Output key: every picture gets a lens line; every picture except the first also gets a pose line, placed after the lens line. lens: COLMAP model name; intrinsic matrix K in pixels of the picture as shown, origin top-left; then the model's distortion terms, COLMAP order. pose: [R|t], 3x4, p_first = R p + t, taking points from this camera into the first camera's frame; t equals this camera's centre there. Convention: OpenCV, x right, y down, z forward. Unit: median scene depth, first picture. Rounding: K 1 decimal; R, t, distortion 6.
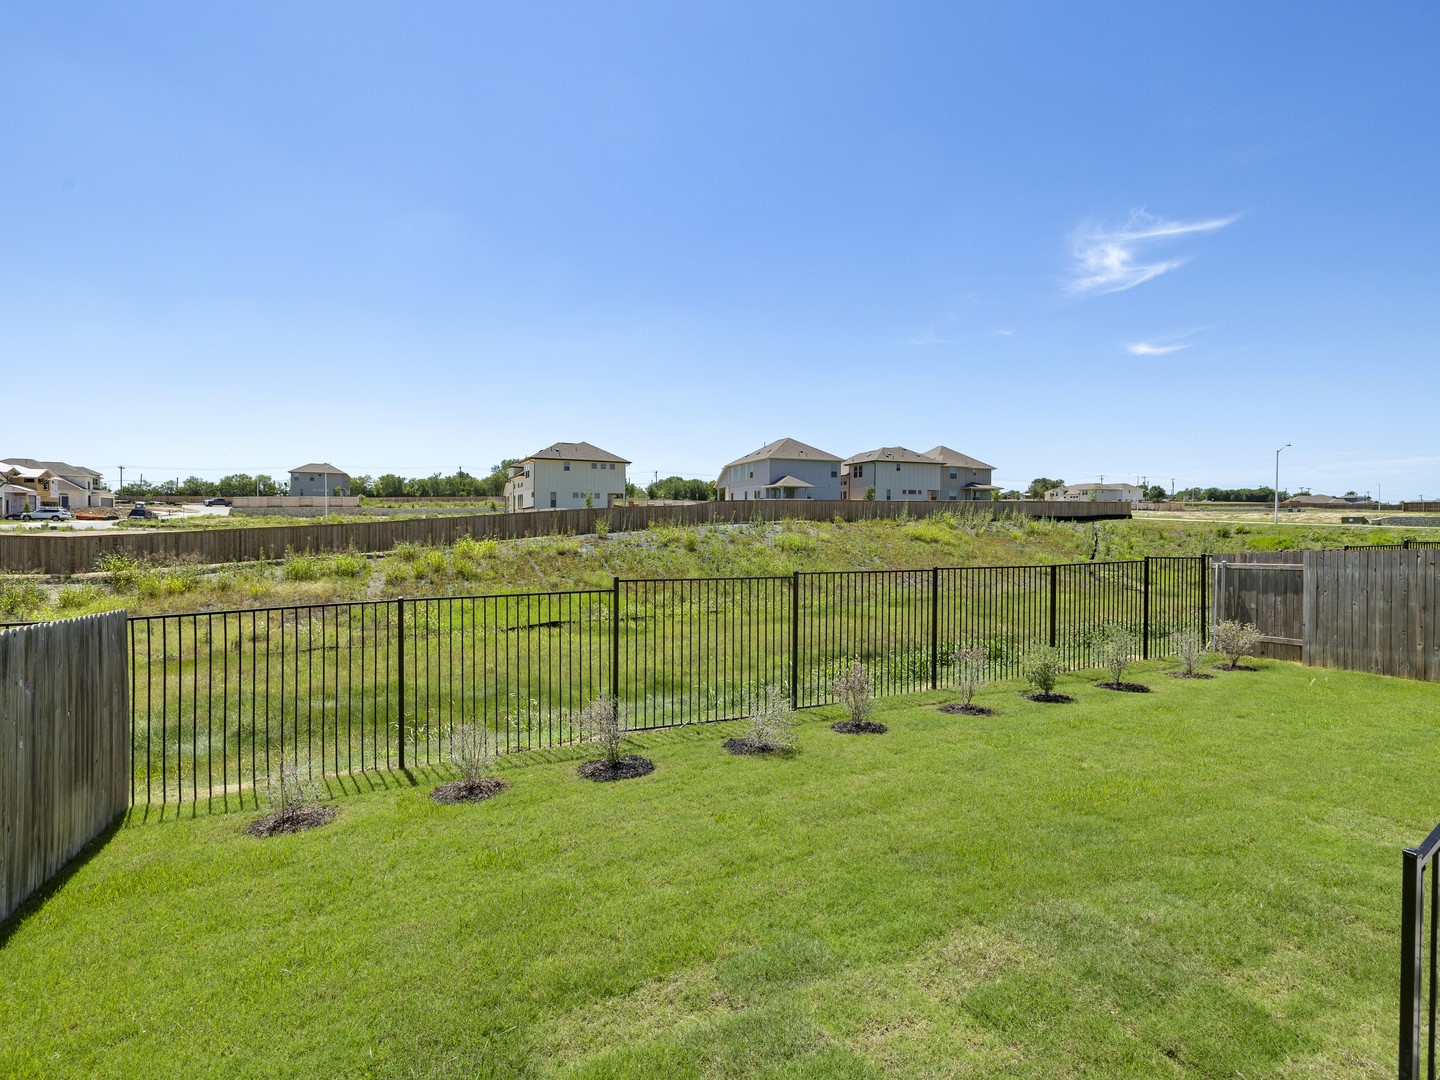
lens RADIAL K [[679.9, 0, 718.9], [0, 679.9, 529.7], [0, 0, 1]] dist [0.001215, 0.000588]
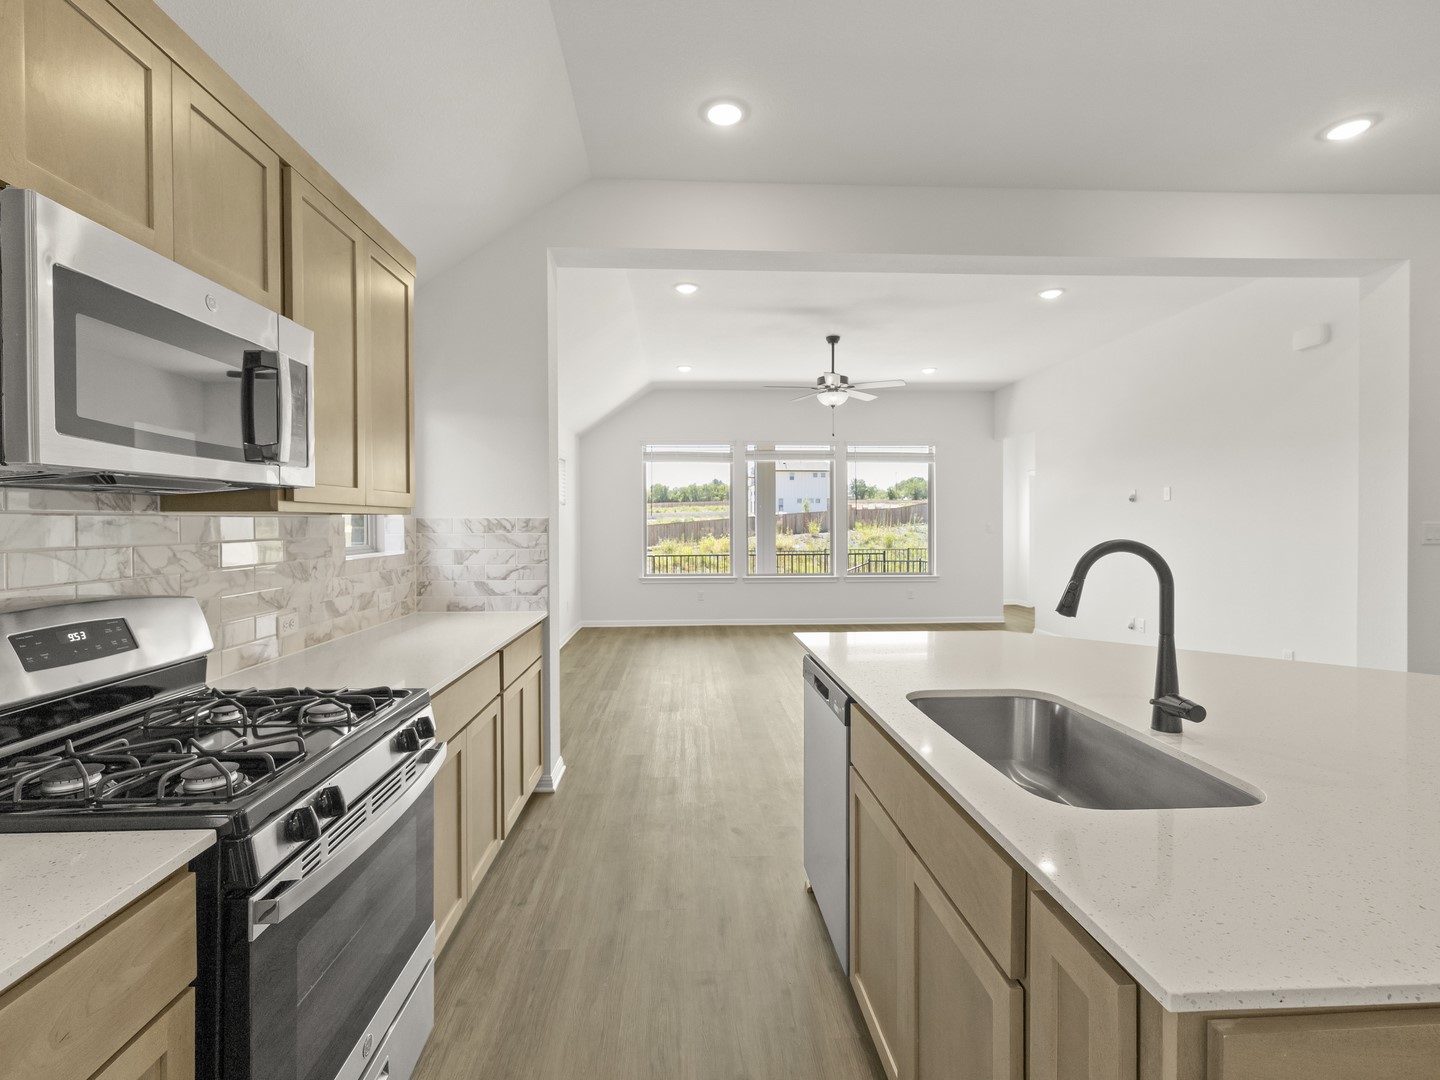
lens RADIAL K [[679.9, 0, 718.9], [0, 679.9, 529.7], [0, 0, 1]] dist [0.001215, 0.000588]
pose [[0.935006, -0.005330, -0.354591, 0.099956], [0.005008, 0.999986, -0.001823, 0.001064], [0.354596, -0.000071, 0.935020, -0.193892]]
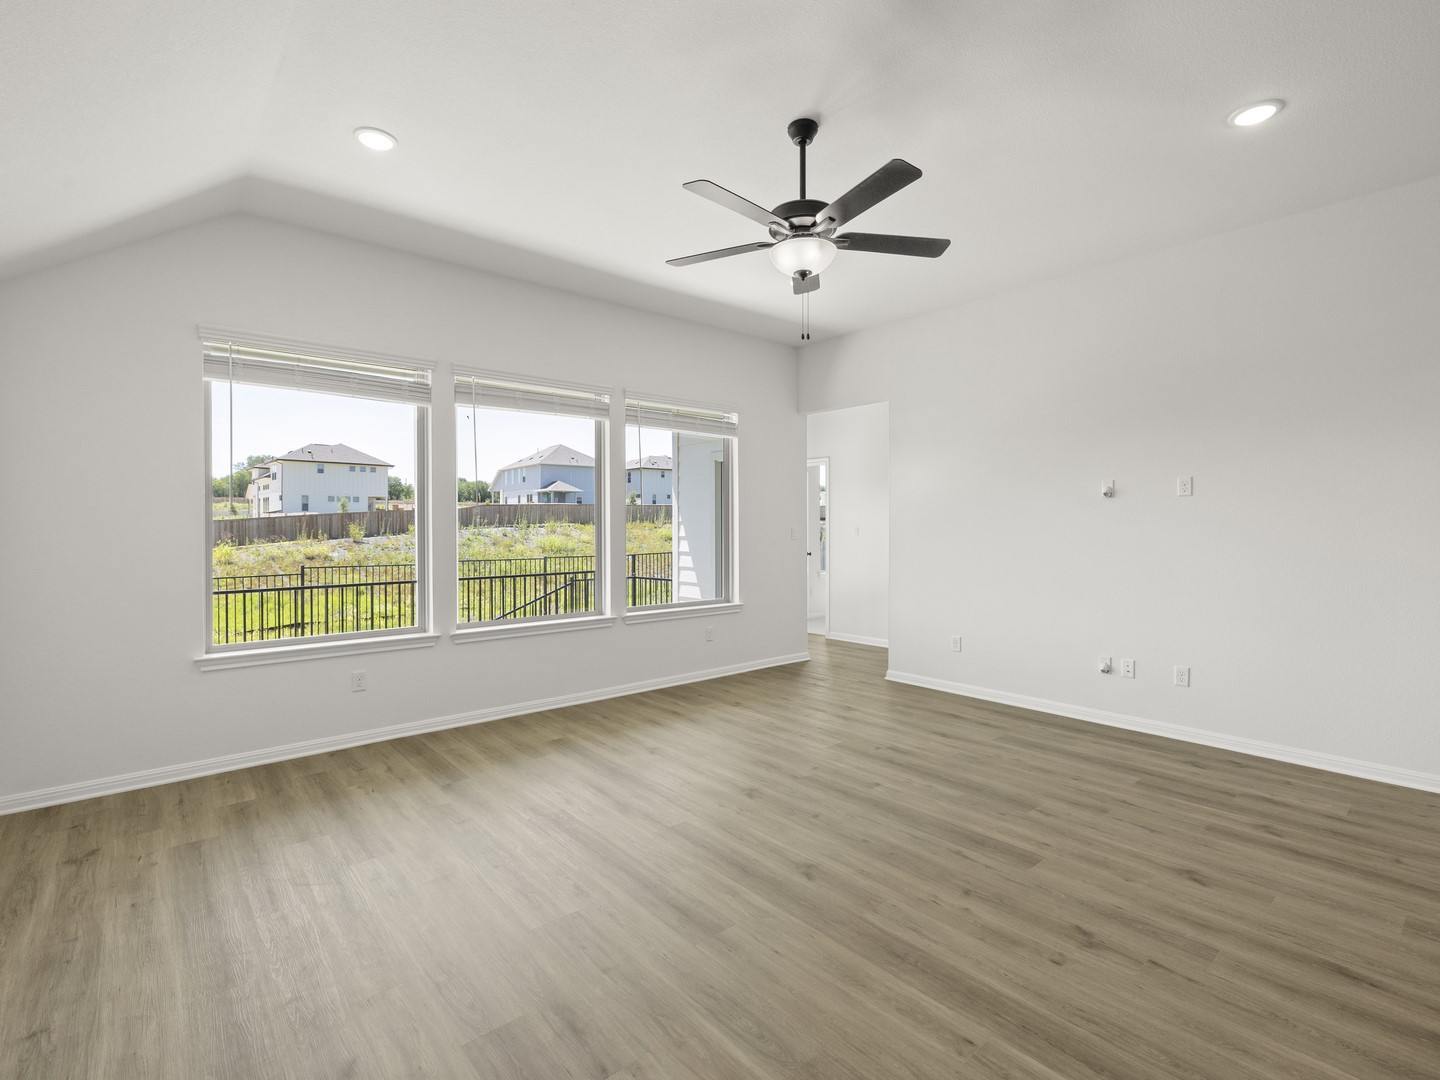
lens RADIAL K [[679.9, 0, 718.9], [0, 679.9, 529.7], [0, 0, 1]] dist [0.001215, 0.000588]
pose [[0.956873, -0.008028, 0.290395, 0.048857], [0.008847, 0.999960, -0.001508, -0.000006], [-0.290371, 0.004012, 0.956906, -0.119247]]
